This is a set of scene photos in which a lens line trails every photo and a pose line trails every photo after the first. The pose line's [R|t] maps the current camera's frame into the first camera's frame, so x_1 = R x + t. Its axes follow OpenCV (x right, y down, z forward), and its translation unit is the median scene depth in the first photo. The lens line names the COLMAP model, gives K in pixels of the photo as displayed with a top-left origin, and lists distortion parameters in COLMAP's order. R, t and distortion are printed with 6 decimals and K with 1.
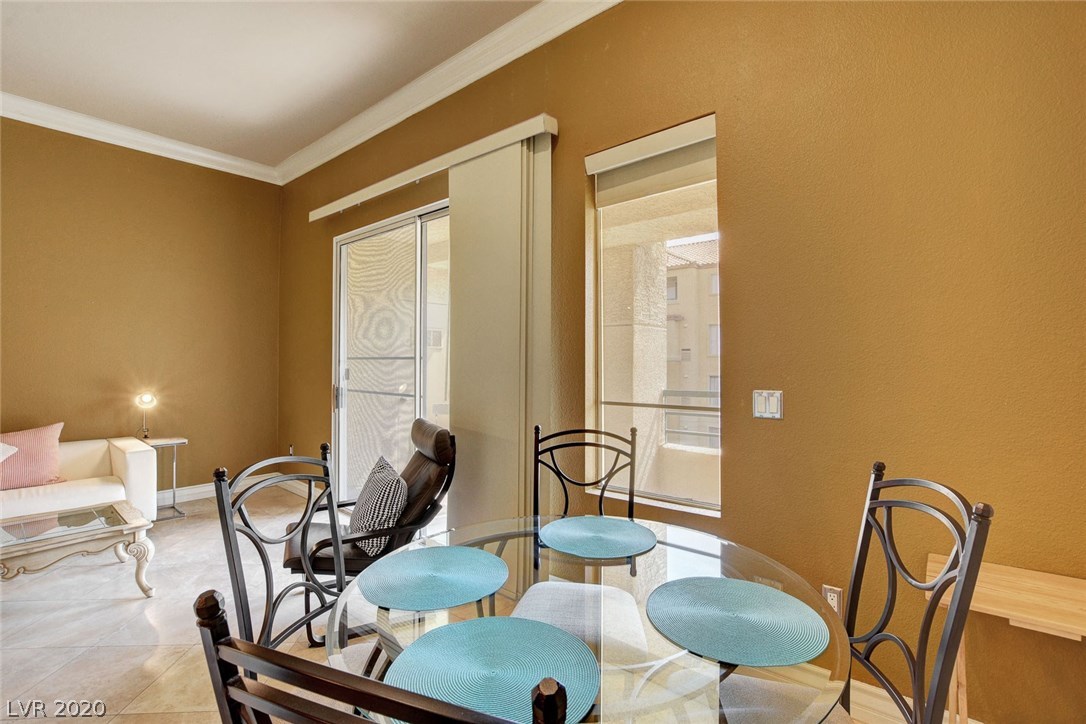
lens RADIAL K [[497.8, 0, 544.1], [0, 497.8, 353.2], [0, 0, 1]] dist [-0.021959, 0.000402]
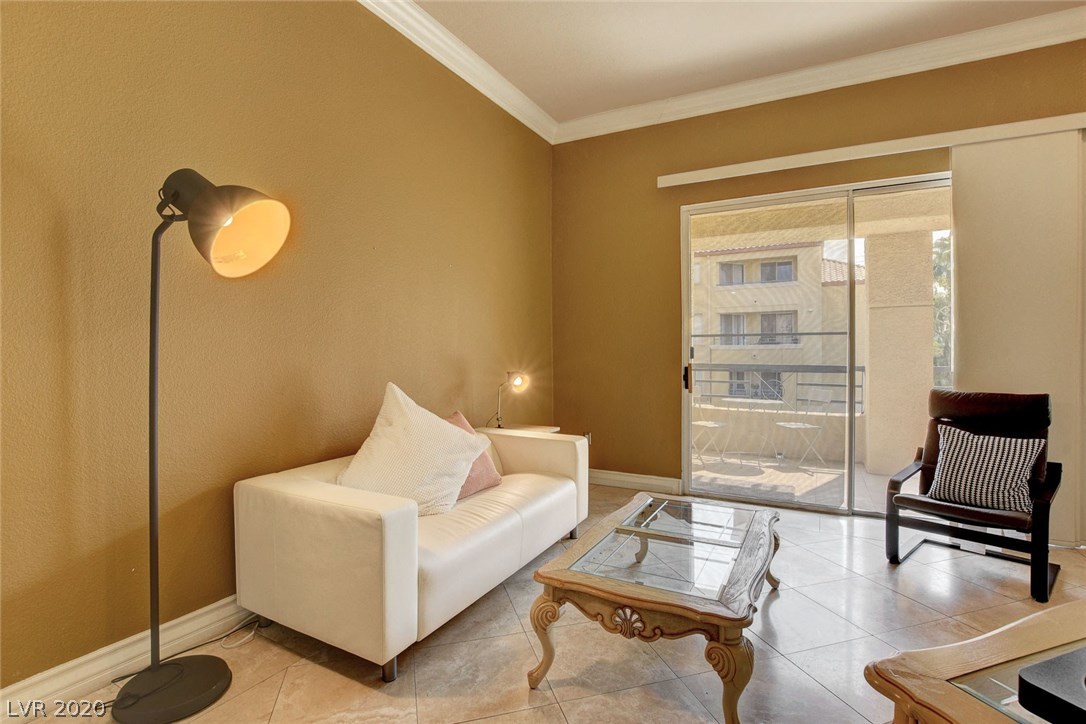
lens RADIAL K [[497.8, 0, 544.1], [0, 497.8, 353.2], [0, 0, 1]] dist [-0.021959, 0.000402]
pose [[0.977308, -0.005303, 0.211755, -0.882285], [-0.000499, 0.999626, 0.027338, 0.017800], [-0.211821, -0.026823, 0.976940, 0.133299]]
